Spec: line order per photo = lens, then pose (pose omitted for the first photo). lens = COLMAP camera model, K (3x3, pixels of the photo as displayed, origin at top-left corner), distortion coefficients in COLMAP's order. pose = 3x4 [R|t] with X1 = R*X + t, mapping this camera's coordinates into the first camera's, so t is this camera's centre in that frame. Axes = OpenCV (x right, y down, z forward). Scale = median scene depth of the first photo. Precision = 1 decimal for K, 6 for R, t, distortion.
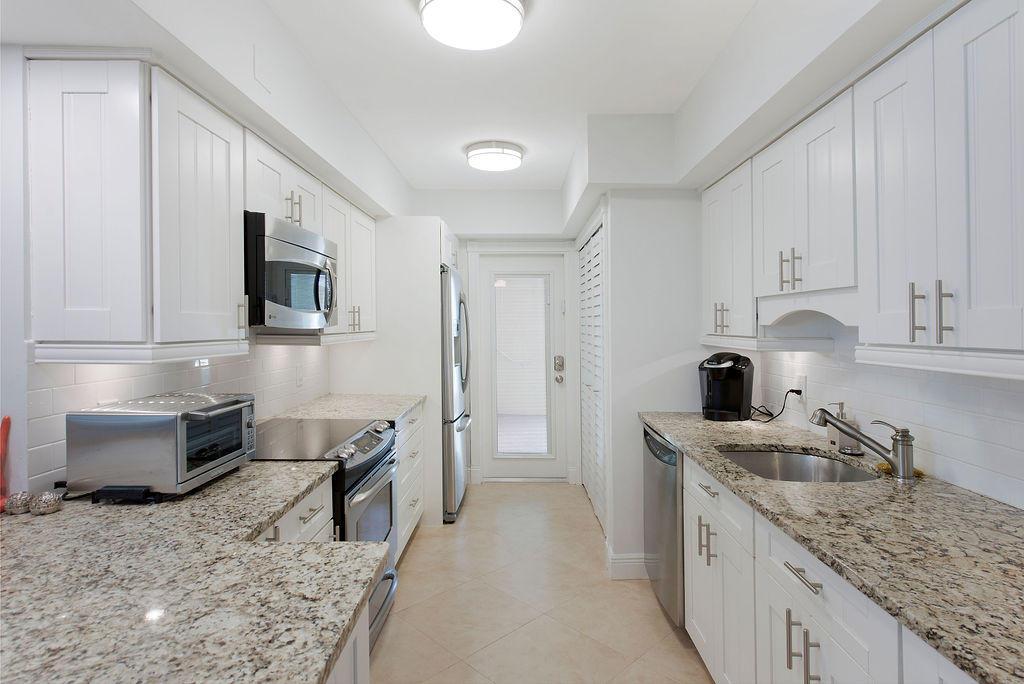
lens RADIAL K [[551.2, 0, 499.1], [0, 551.2, 323.9], [0, 0, 1]] dist [0.027149, -0.005016]
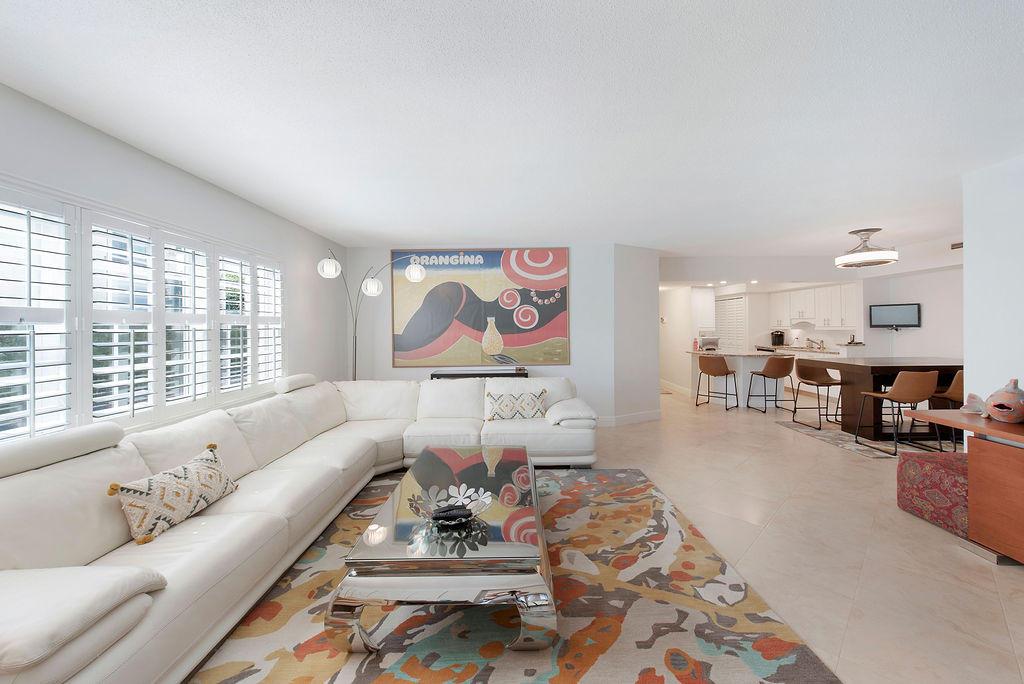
lens RADIAL K [[405.5, 0, 499.6], [0, 405.5, 333.3], [0, 0, 1]] dist [0.015531, -0.002325]
pose [[0.999785, -0.015279, -0.014014, -2.808065], [0.015522, 0.999728, 0.017401, -0.027275], [0.013745, -0.017615, 0.999750, -3.610748]]
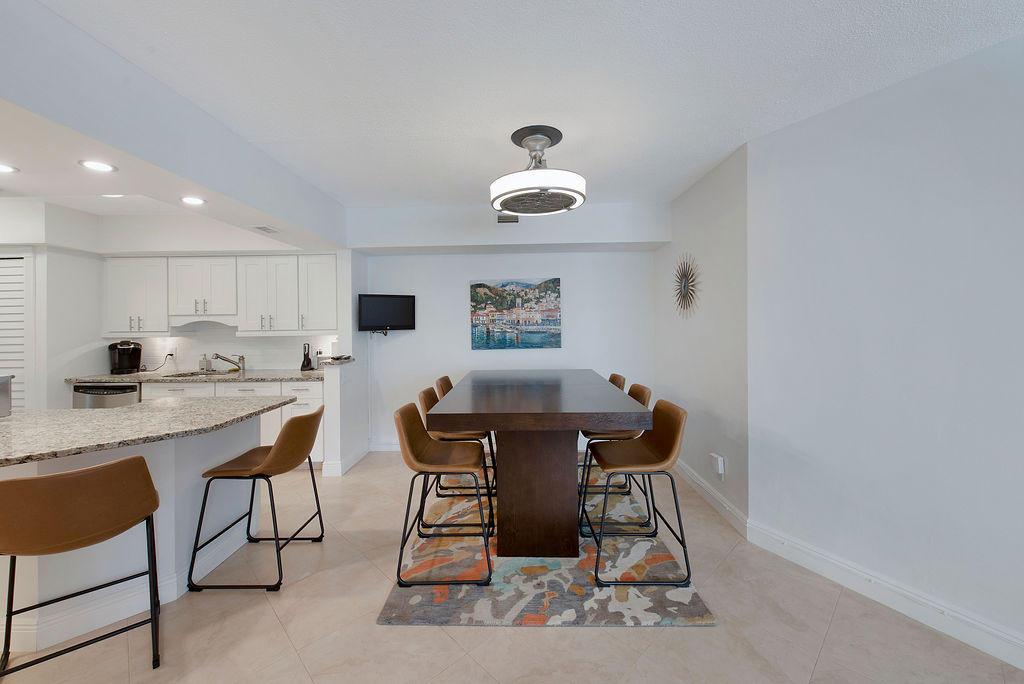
lens RADIAL K [[405.5, 0, 508.0], [0, 405.5, 317.4], [0, 0, 1]] dist [0.015531, -0.002325]
pose [[0.026597, 0.005145, 0.999633, -1.716984], [0.011358, 0.999921, -0.005449, -0.015245], [-0.999582, 0.011499, 0.026537, -0.696632]]
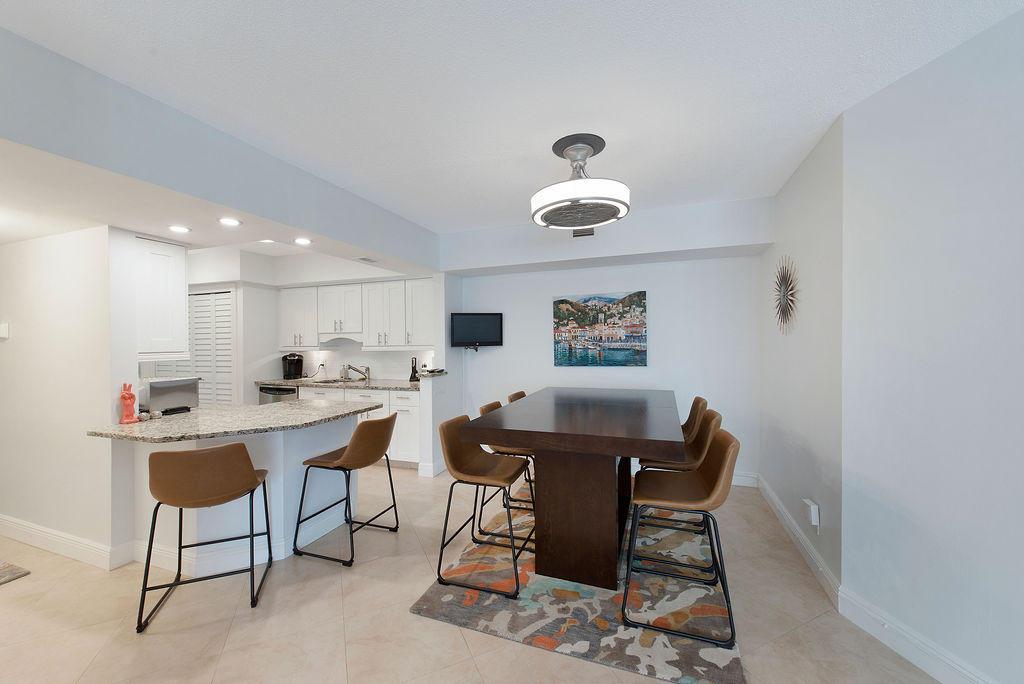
lens RADIAL K [[405.5, 0, 513.6], [0, 405.5, 336.2], [0, 0, 1]] dist [0.015531, -0.002325]
pose [[0.348178, -0.003410, 0.937422, -1.656462], [0.014023, 0.999900, -0.001571, -0.016338], [-0.937324, 0.013693, 0.348191, -1.014658]]
